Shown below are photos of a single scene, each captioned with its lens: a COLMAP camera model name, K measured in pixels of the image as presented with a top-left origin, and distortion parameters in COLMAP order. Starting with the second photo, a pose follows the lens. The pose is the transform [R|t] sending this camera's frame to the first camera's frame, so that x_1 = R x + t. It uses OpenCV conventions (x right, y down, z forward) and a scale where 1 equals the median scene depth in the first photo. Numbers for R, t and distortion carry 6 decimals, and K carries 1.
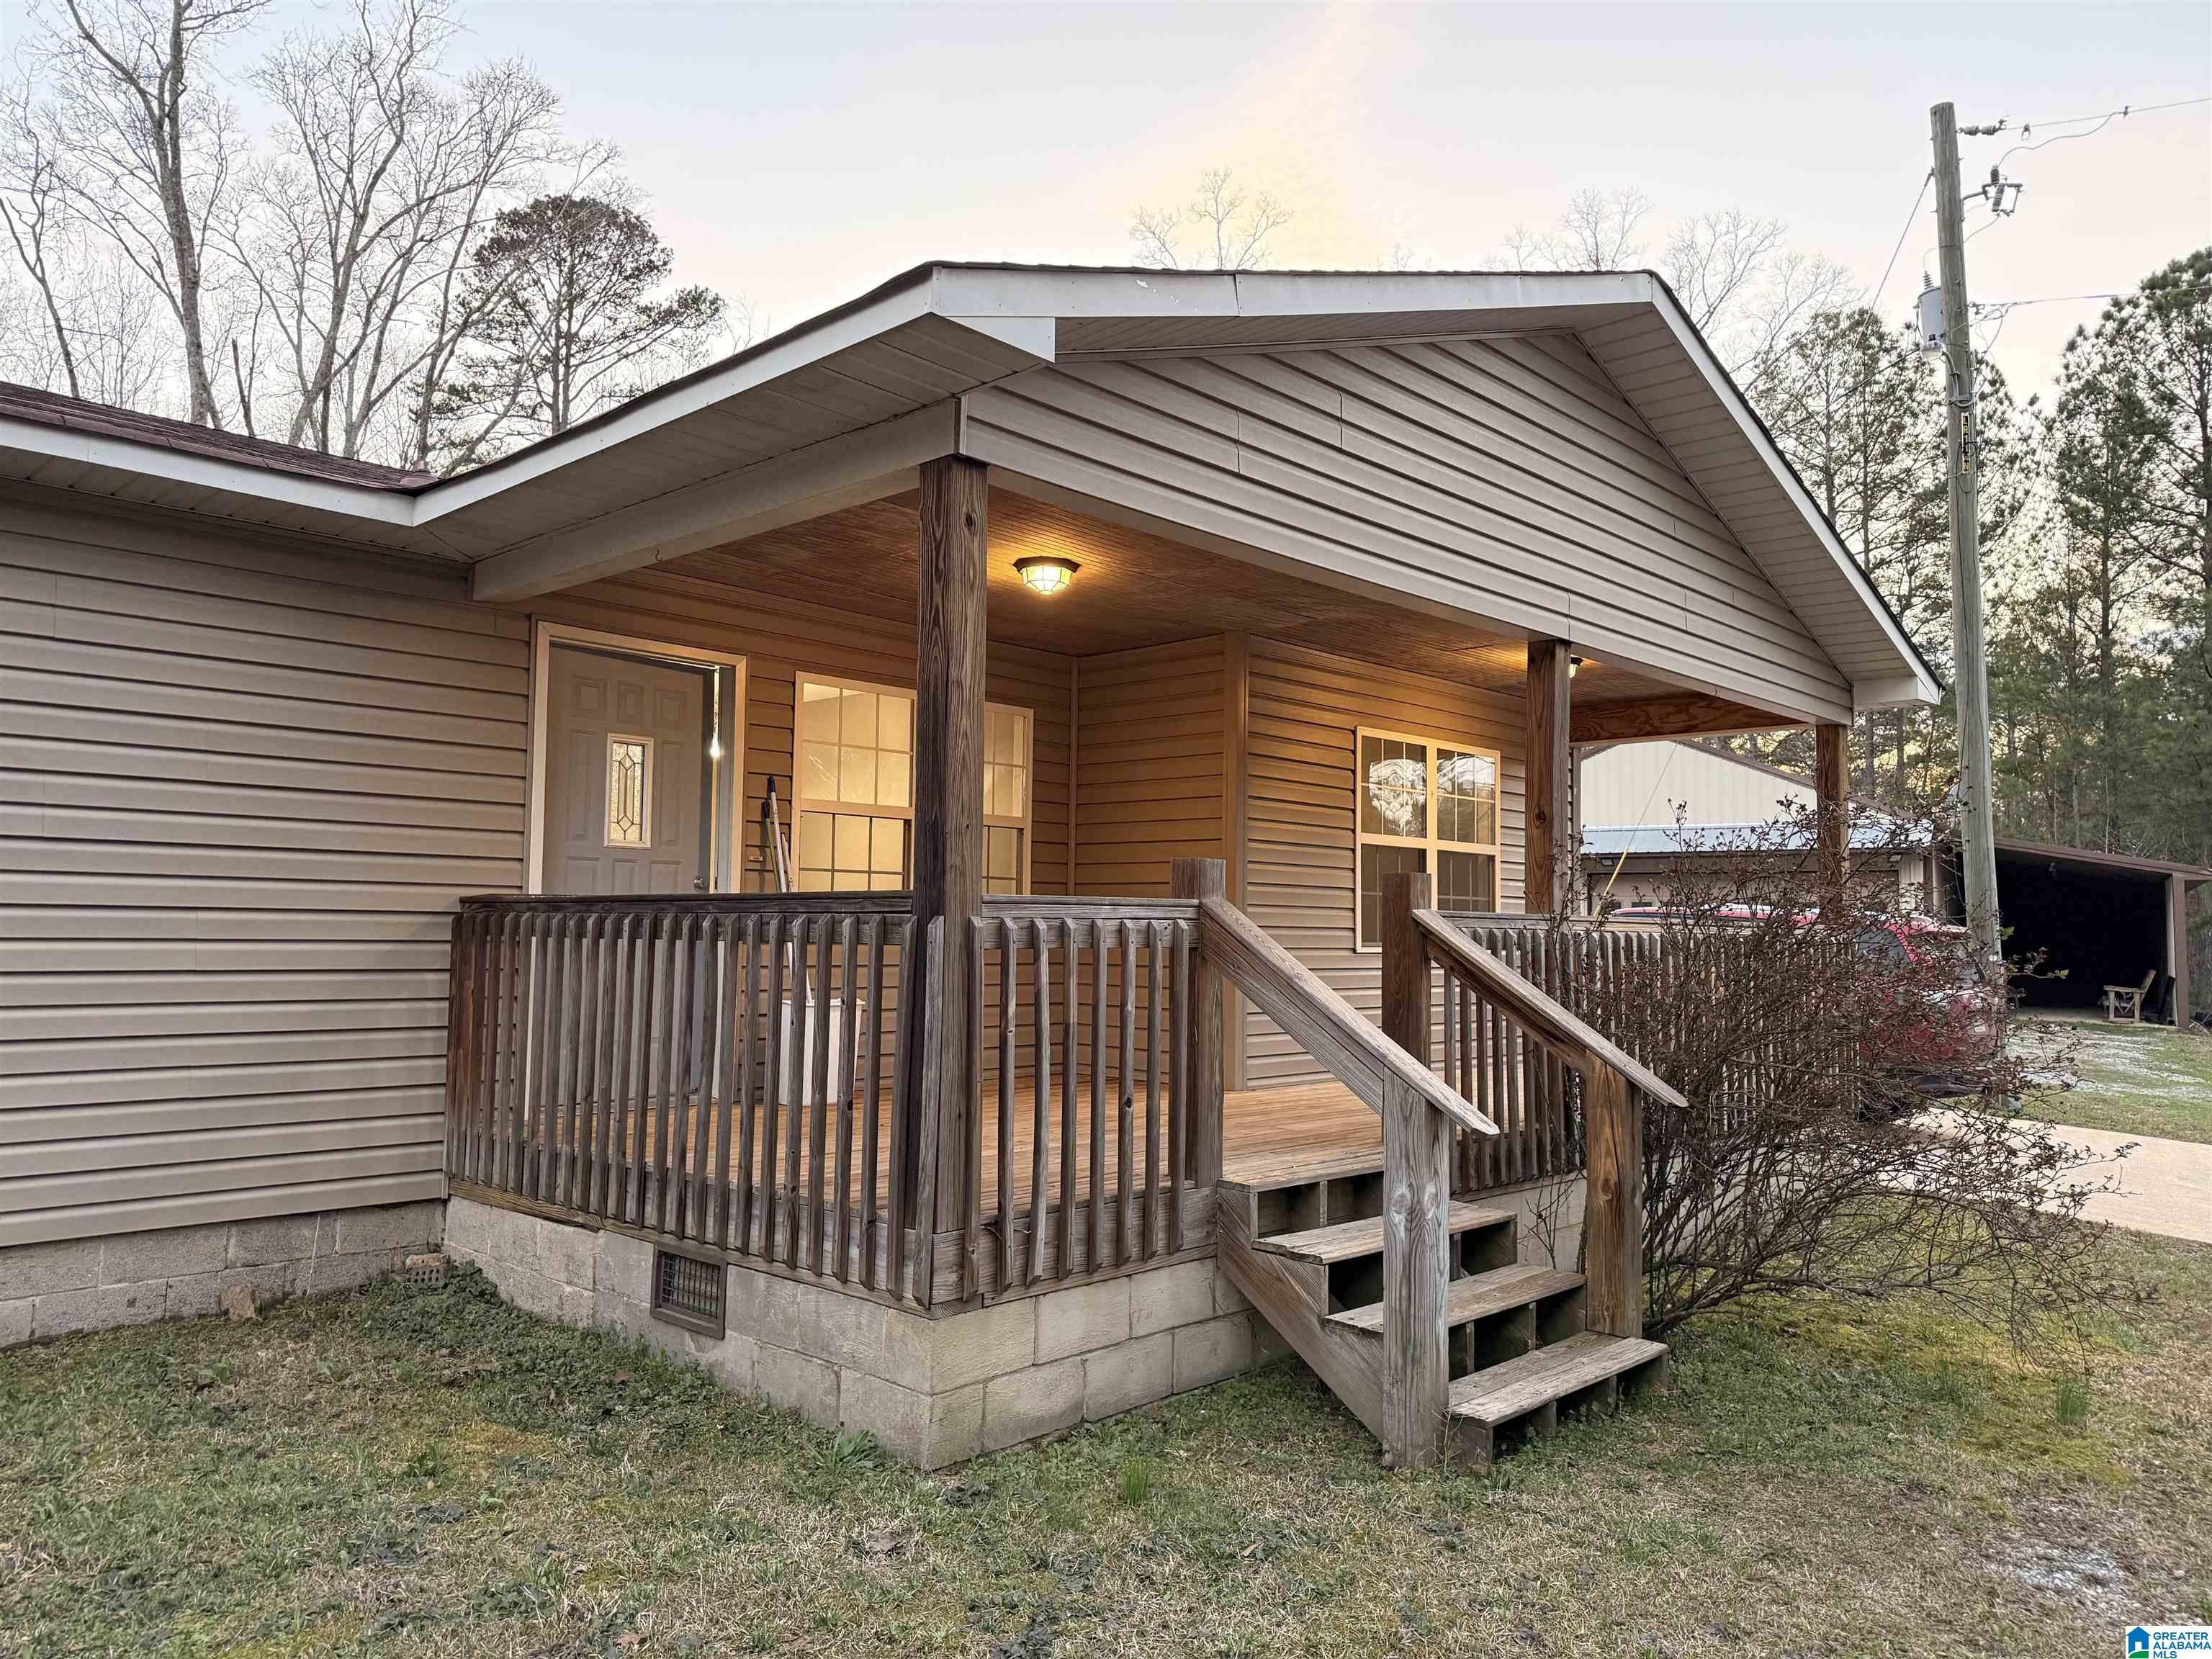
lens RADIAL K [[1547.9, 0, 1113.6], [0, 1547.9, 837.3], [0, 0, 1]] dist [0.078045, -0.094429]
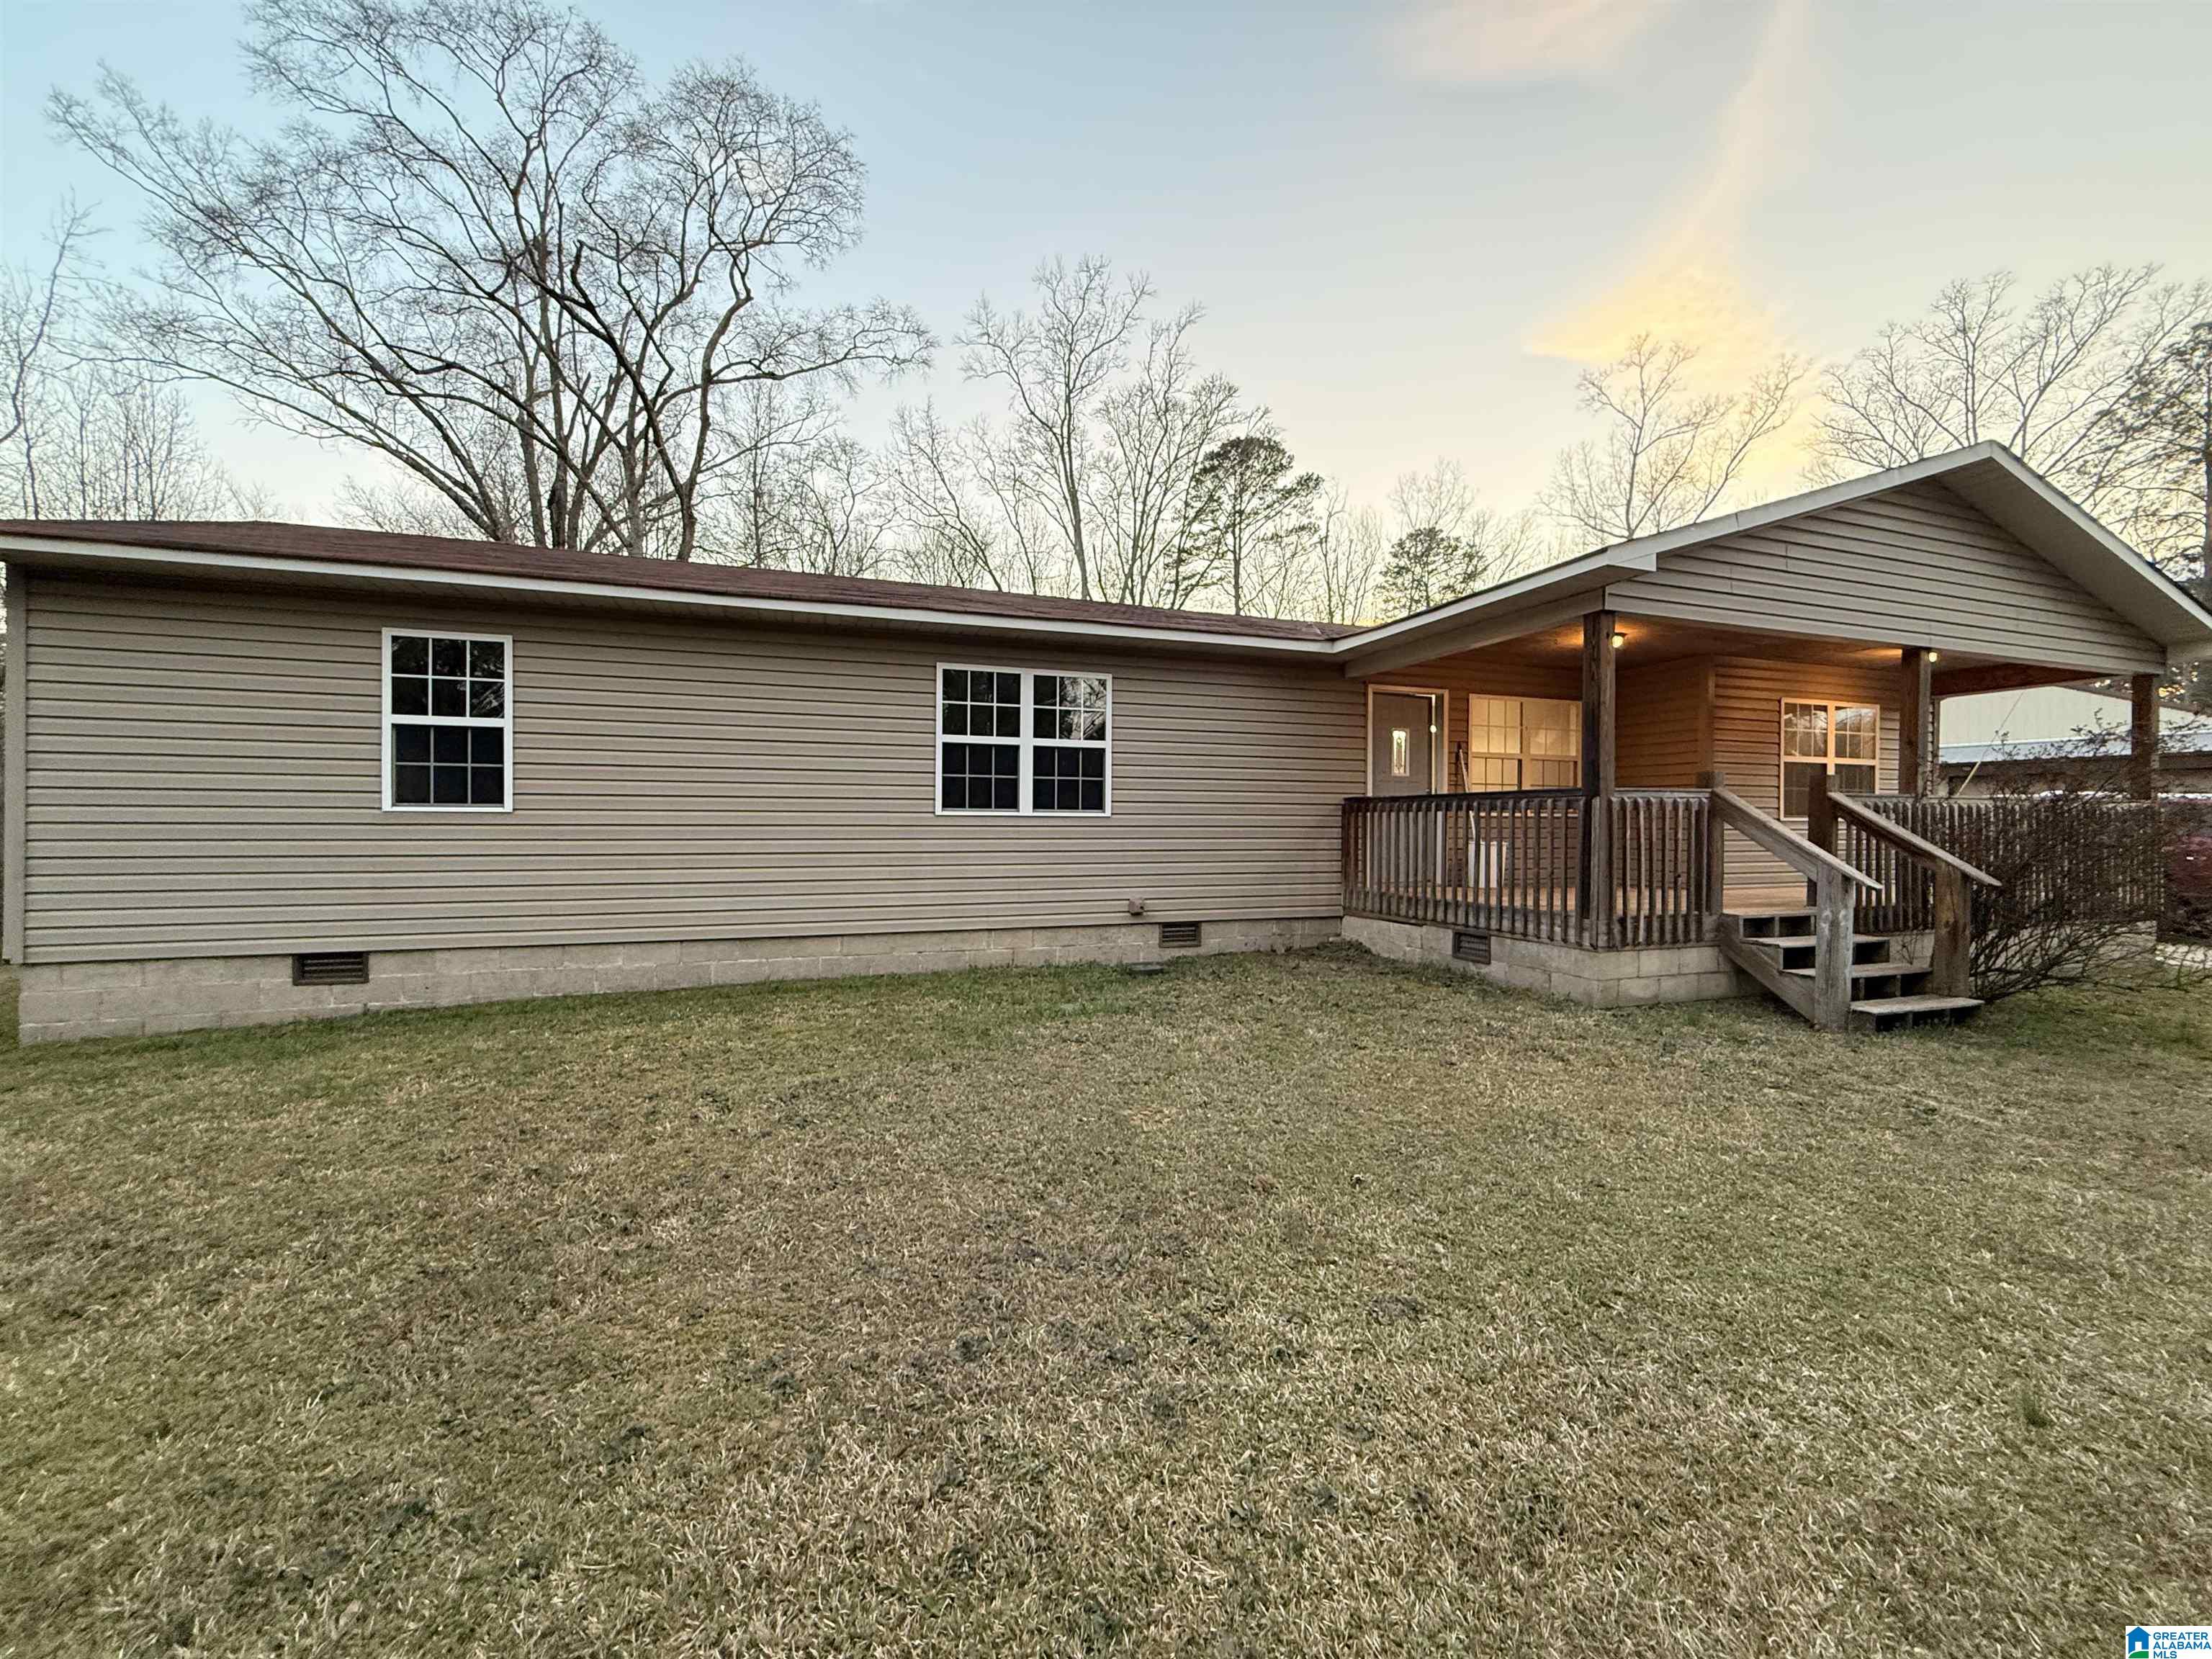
lens RADIAL K [[883.9, 0, 1101.1], [0, 883.9, 830.3], [0, 0, 1]] dist [0.000233, 0.000352]
pose [[0.890969, -0.006616, -0.454016, -0.117462], [0.035157, 0.997897, 0.054452, -0.000803], [0.452701, -0.064477, 0.889328, -0.422040]]
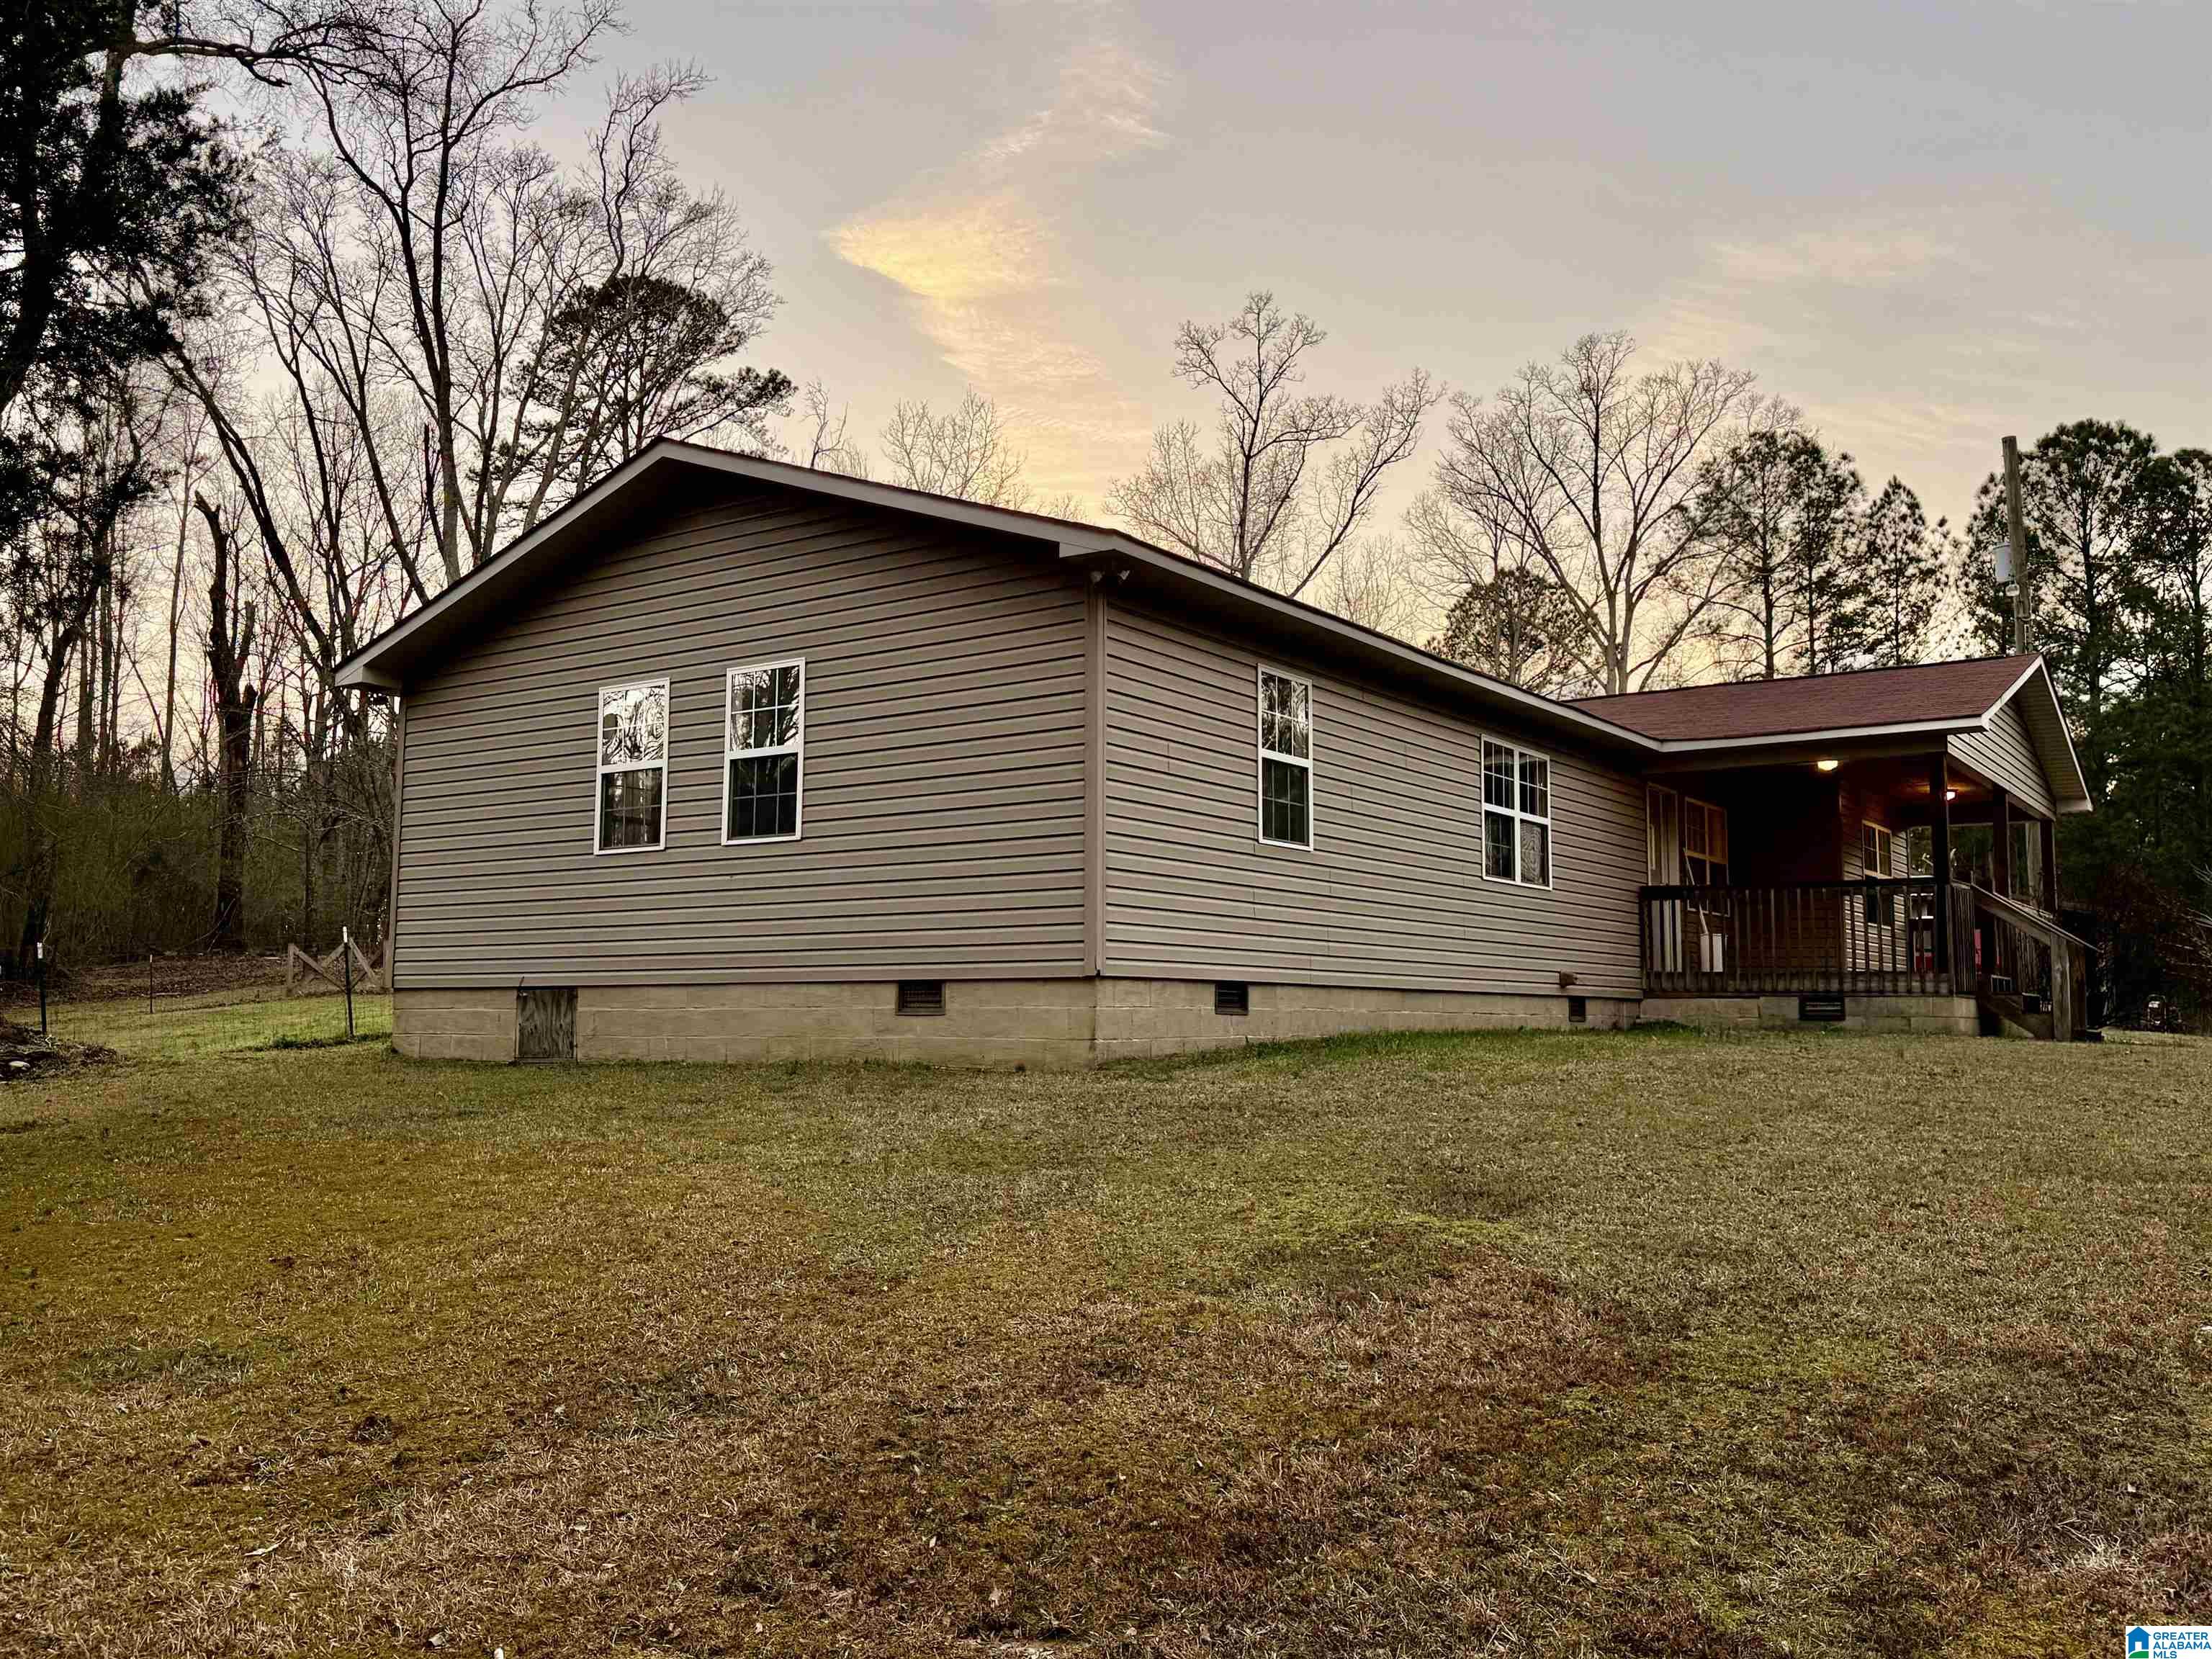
lens RADIAL K [[1783.9, 0, 1106.0], [0, 1783.9, 829.5], [0, 0, 1]] dist [0.206916, -0.413876]
pose [[0.989190, 0.009990, 0.146301, -1.692700], [-0.004006, 0.999145, -0.041140, 0.069218], [-0.146587, 0.040109, 0.988384, -1.827335]]
